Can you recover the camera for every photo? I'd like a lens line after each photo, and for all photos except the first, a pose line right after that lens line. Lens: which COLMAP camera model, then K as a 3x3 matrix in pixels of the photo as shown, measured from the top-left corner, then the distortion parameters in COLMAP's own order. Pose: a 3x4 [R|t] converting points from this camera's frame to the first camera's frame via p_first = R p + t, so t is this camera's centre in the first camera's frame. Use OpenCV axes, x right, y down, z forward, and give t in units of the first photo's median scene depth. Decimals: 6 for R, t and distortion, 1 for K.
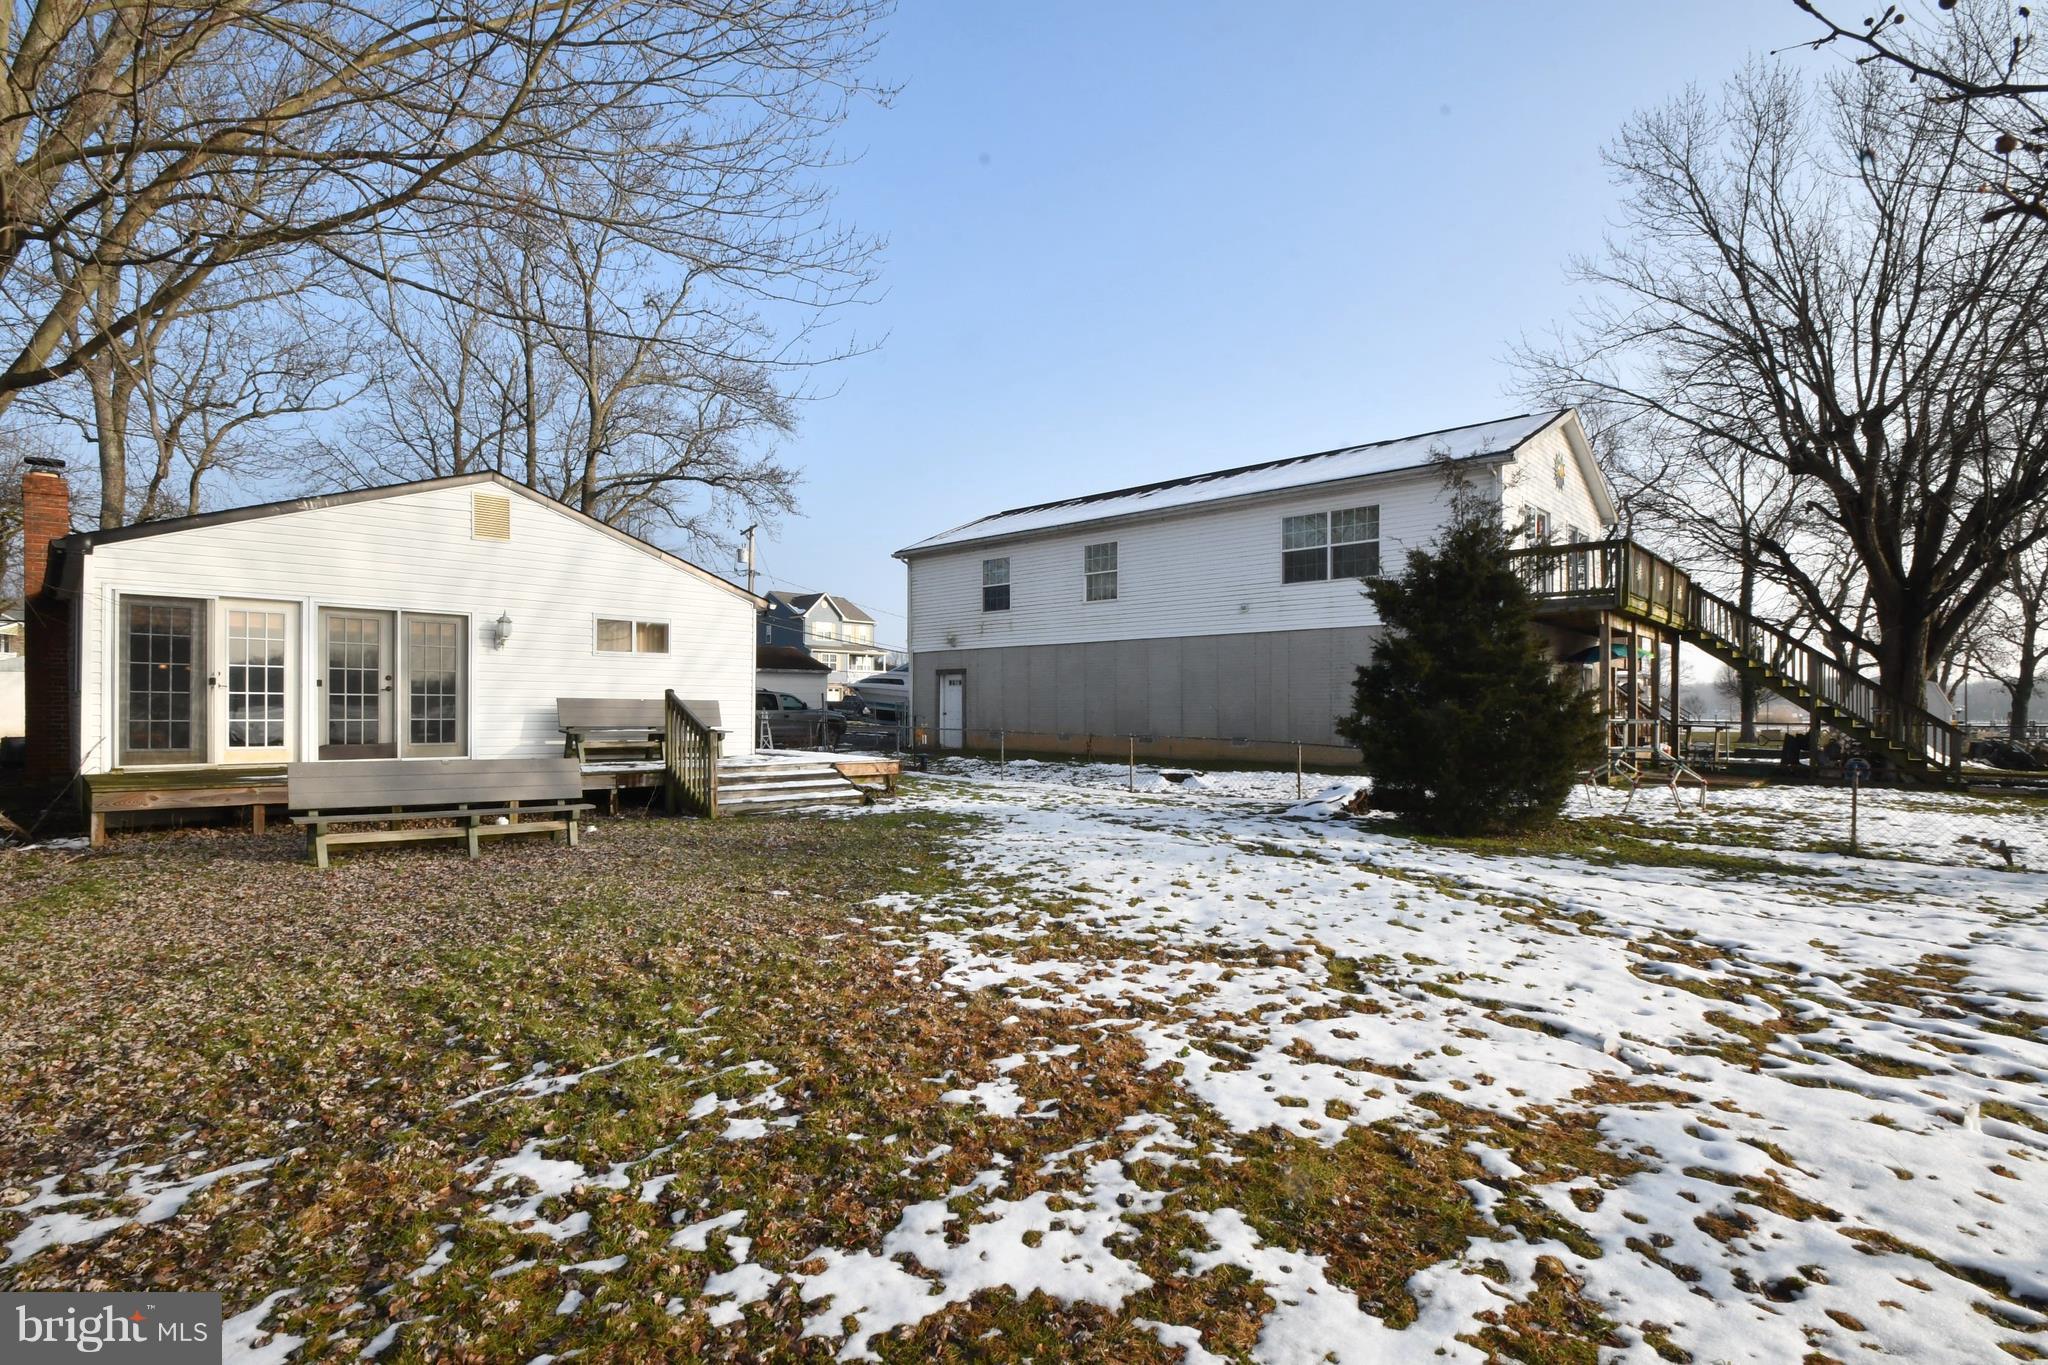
lens RADIAL K [[1017.5, 0, 1031.8], [0, 1017.5, 707.0], [0, 0, 1]] dist [-0.010977, -0.001752]
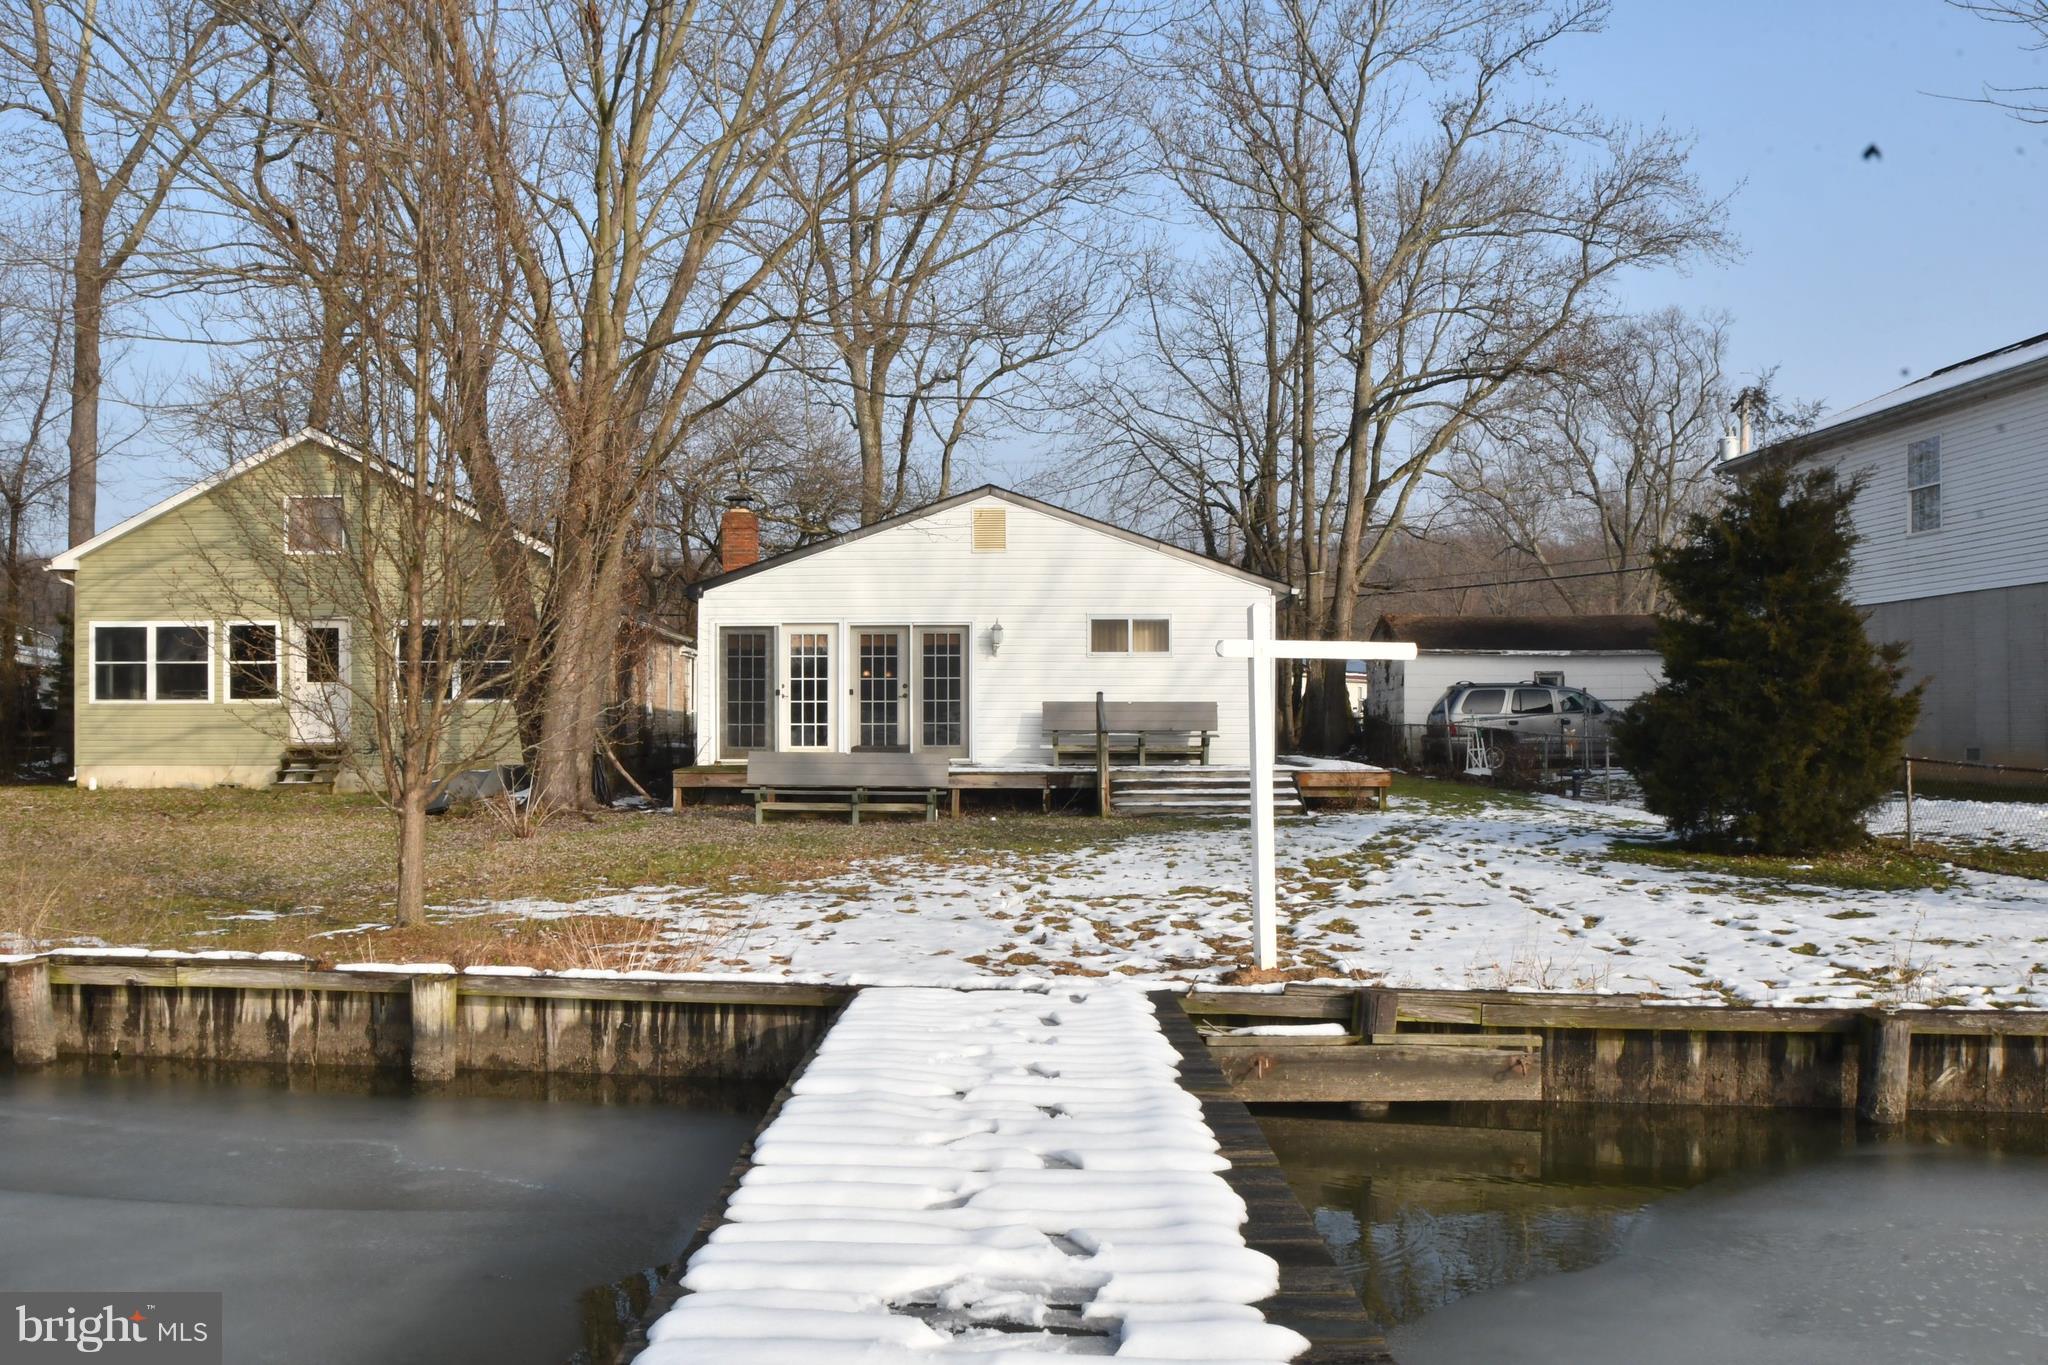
lens RADIAL K [[2074.6, 0, 1018.6], [0, 2074.6, 685.8], [0, 0, 1]] dist [-0.063599, 0.000000]
pose [[0.714202, -0.017902, -0.699710, 1.078318], [0.010328, 0.999834, -0.015039, 0.006753], [0.699863, 0.003515, 0.714269, -0.557051]]
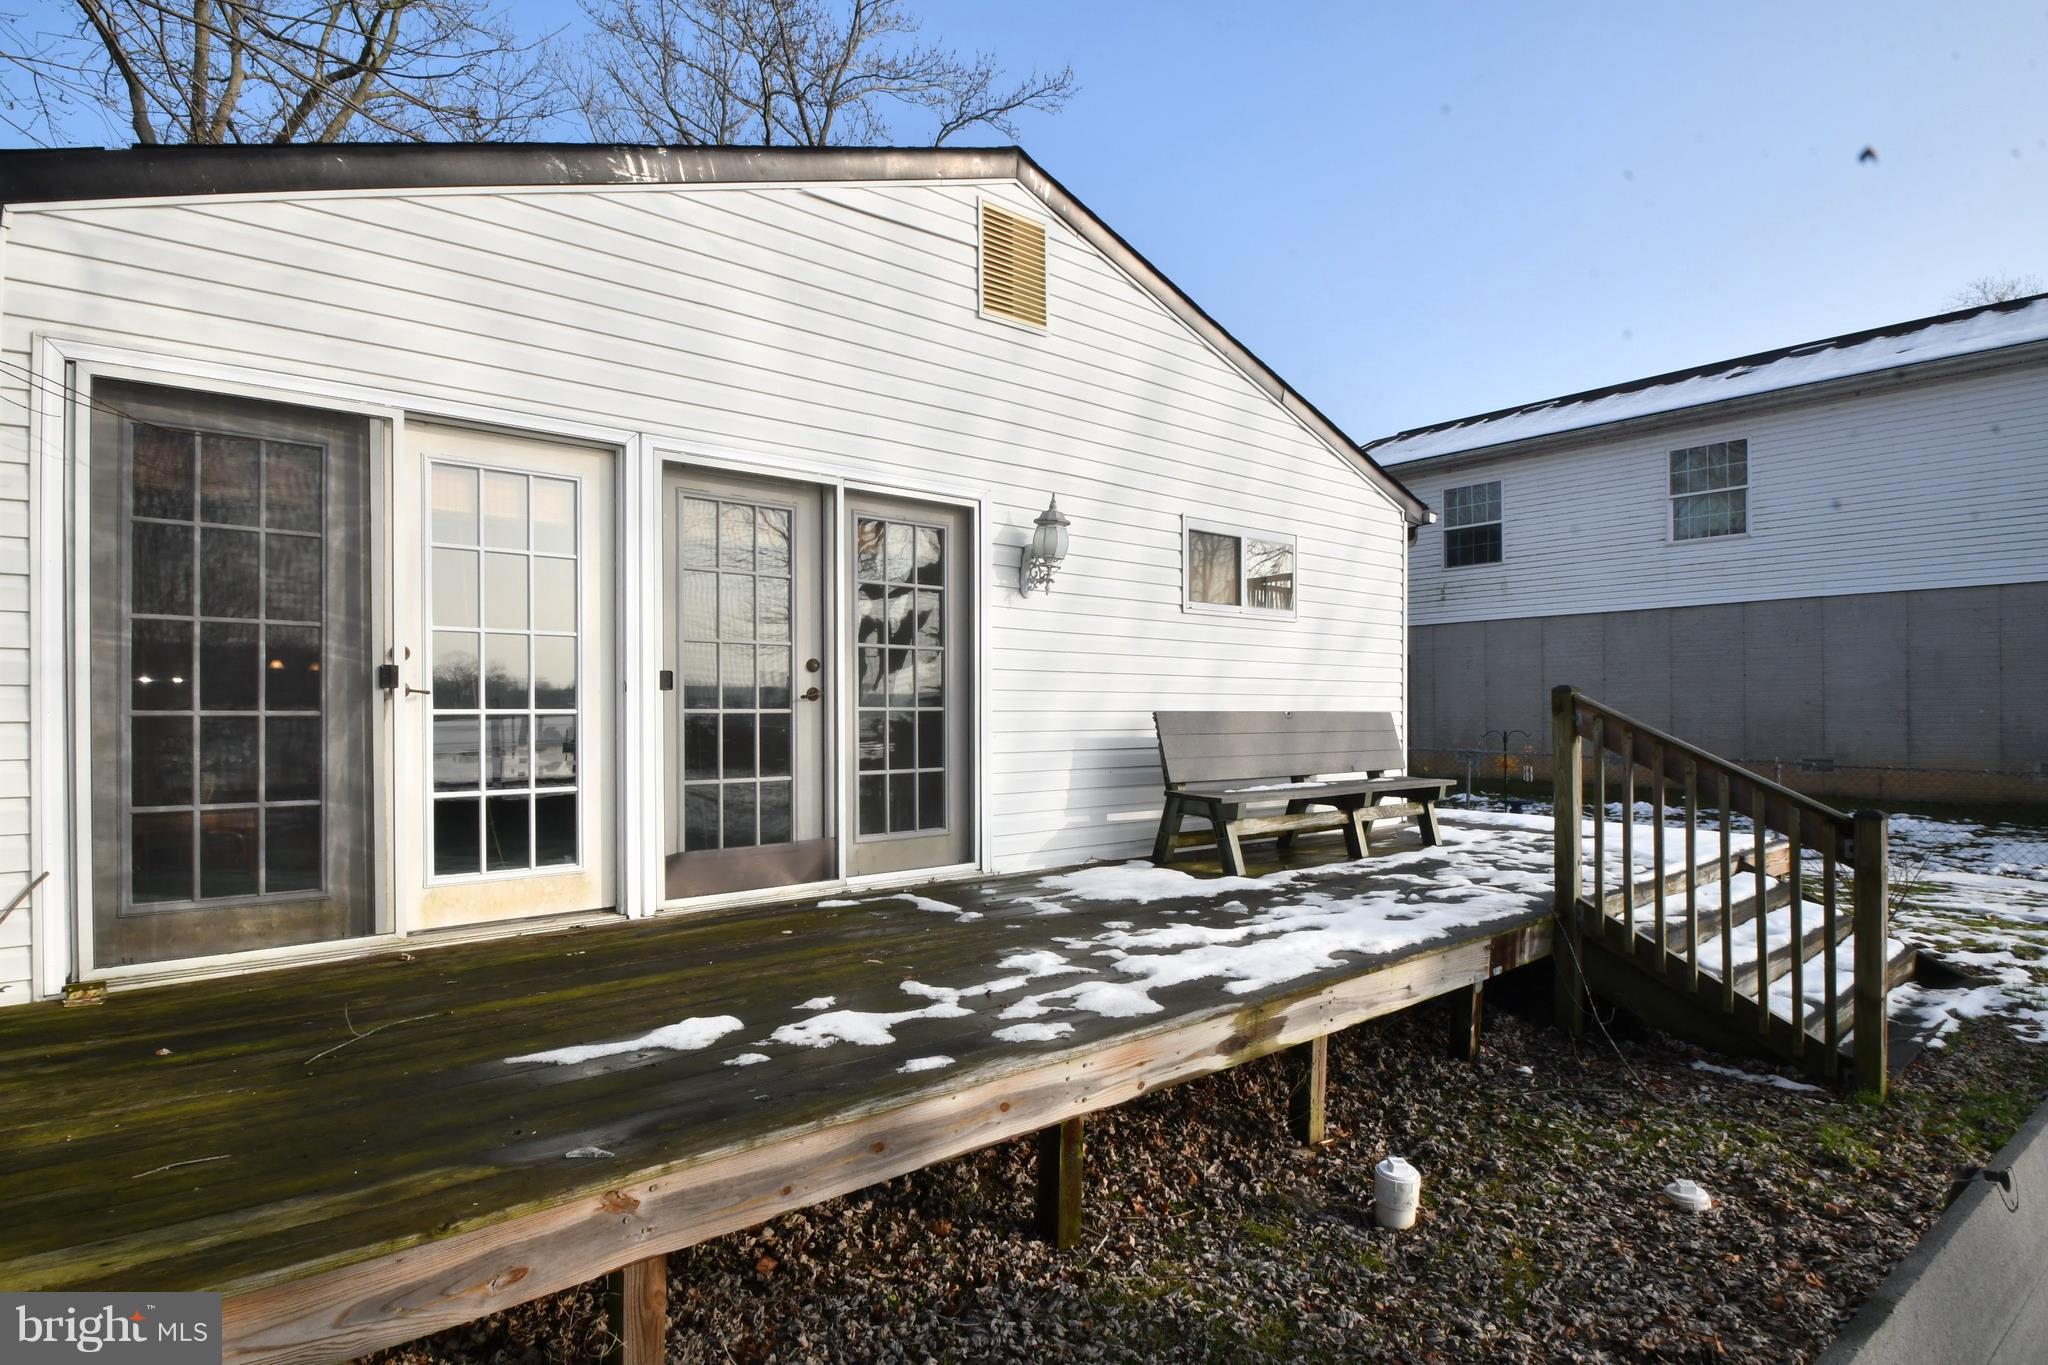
lens RADIAL K [[1056.9, 0, 1022.0], [0, 1056.9, 702.3], [0, 0, 1]] dist [-0.003500, 0.000870]
pose [[0.994259, -0.011504, -0.106382, -0.529535], [0.010899, 0.999921, -0.006268, -0.012015], [0.106446, 0.005073, 0.994306, 0.632815]]
